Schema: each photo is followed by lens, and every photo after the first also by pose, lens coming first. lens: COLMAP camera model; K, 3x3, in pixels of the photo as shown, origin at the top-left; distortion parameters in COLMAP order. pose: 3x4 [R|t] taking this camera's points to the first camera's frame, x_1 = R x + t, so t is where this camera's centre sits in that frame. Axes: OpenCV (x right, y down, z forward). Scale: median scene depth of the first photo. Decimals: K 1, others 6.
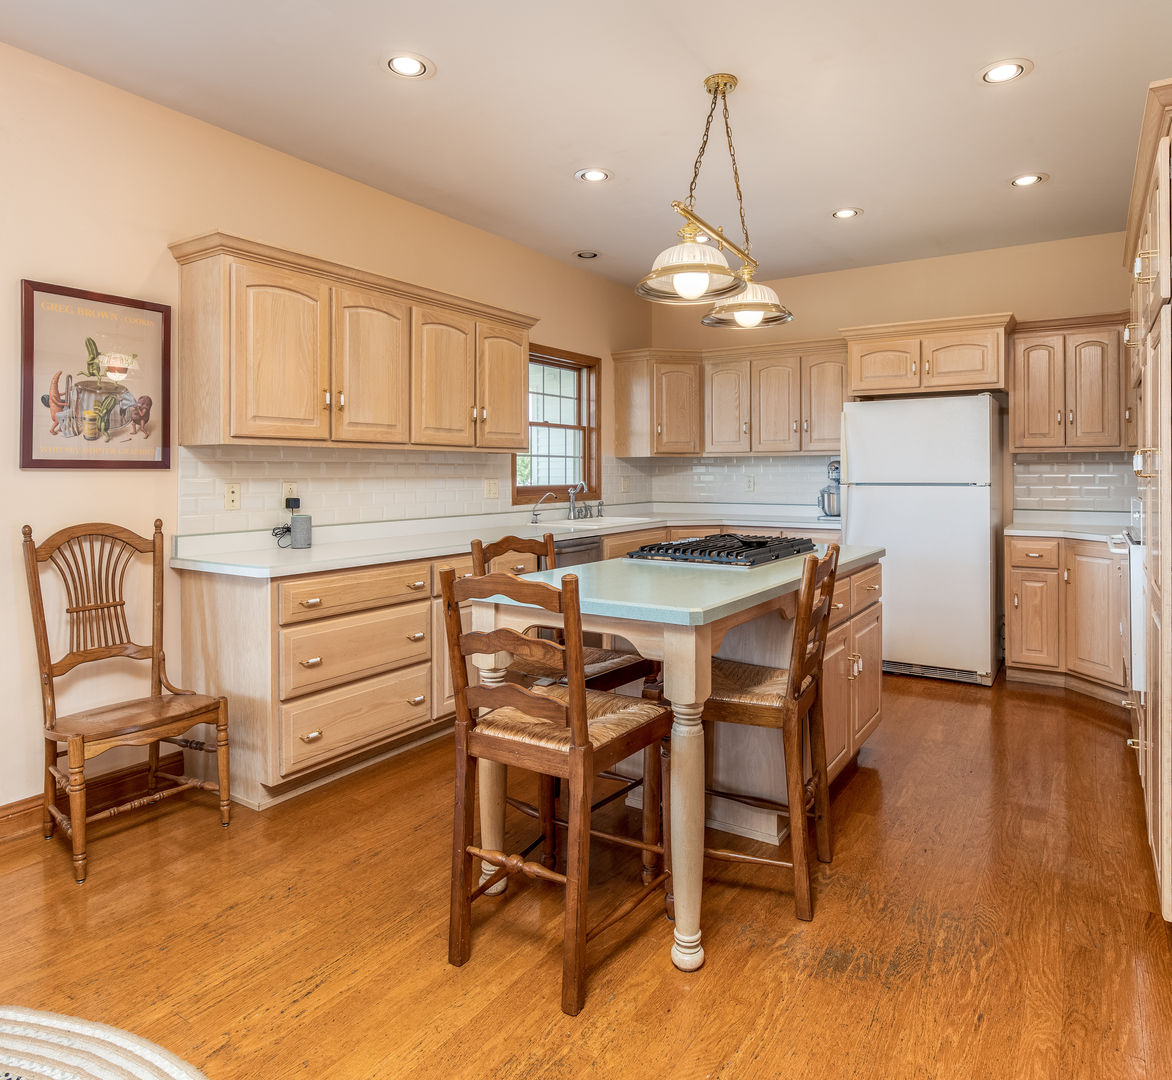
lens RADIAL K [[773.1, 0, 587.8], [0, 773.1, 482.1], [0, 0, 1]] dist [-0.001389, -0.000454]
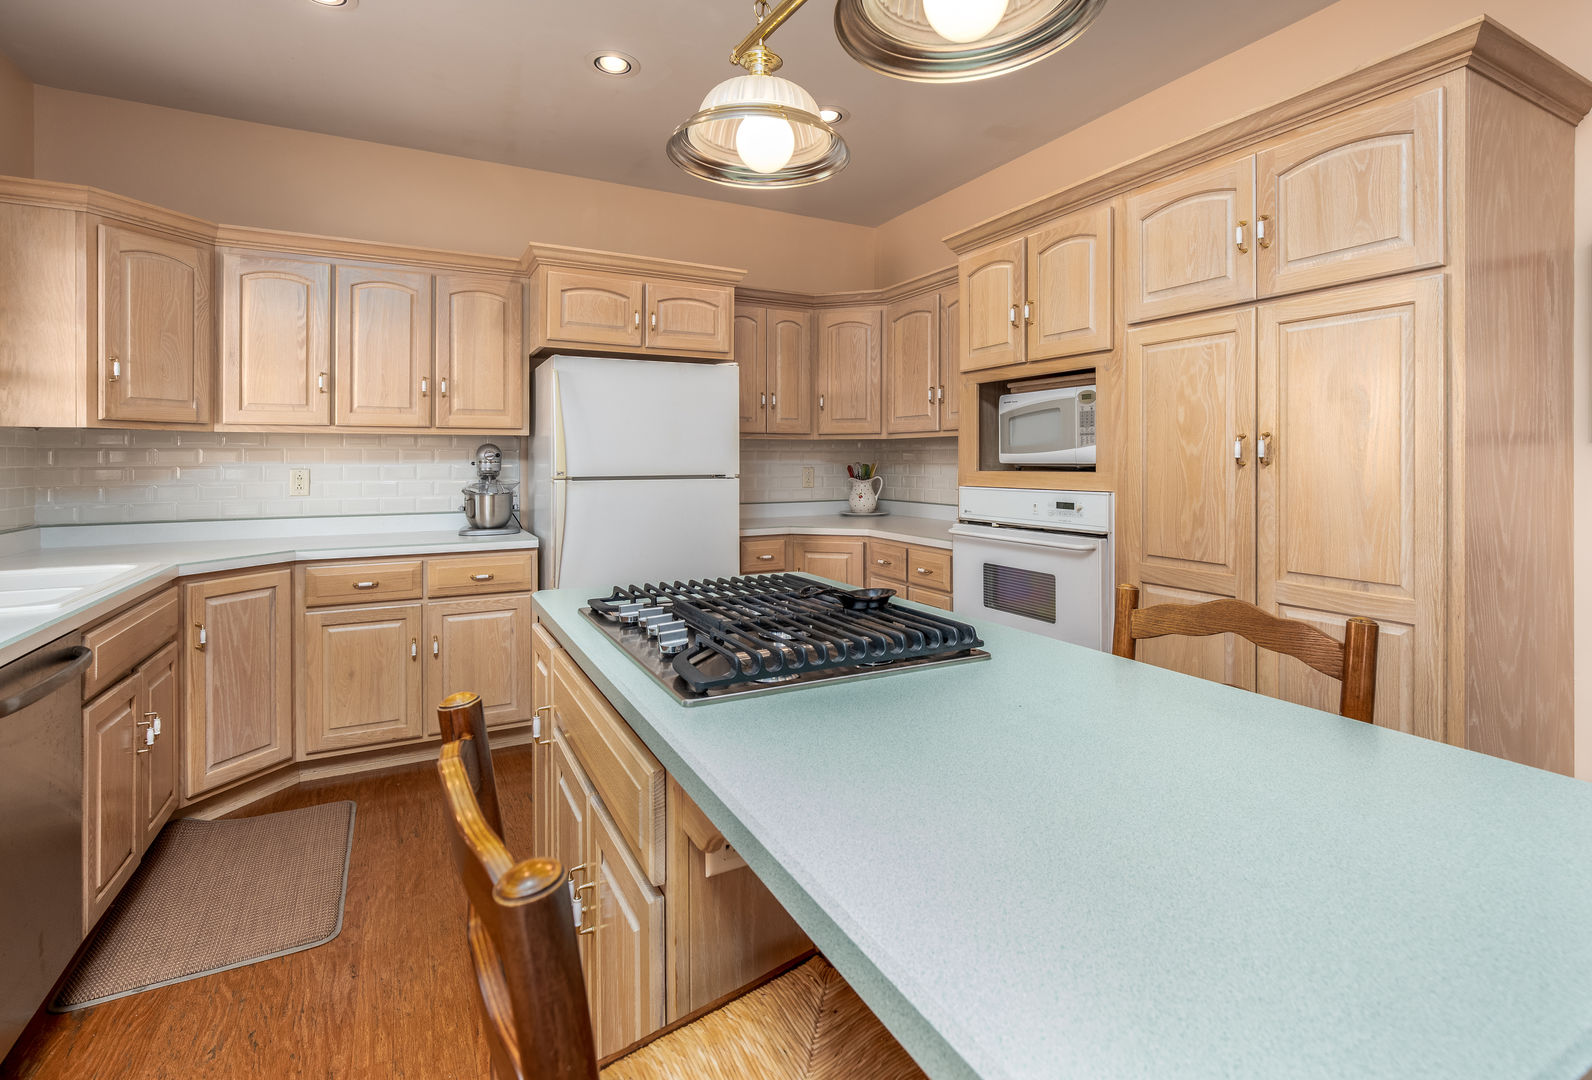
lens RADIAL K [[743.7, 0, 804.3], [0, 743.7, 456.1], [0, 0, 1]] dist [-0.001307, -0.000201]
pose [[0.476173, 0.006069, 0.879330, -0.107341], [0.012905, 0.999820, -0.013888, -0.004777], [-0.879257, 0.017961, 0.476010, 0.457448]]
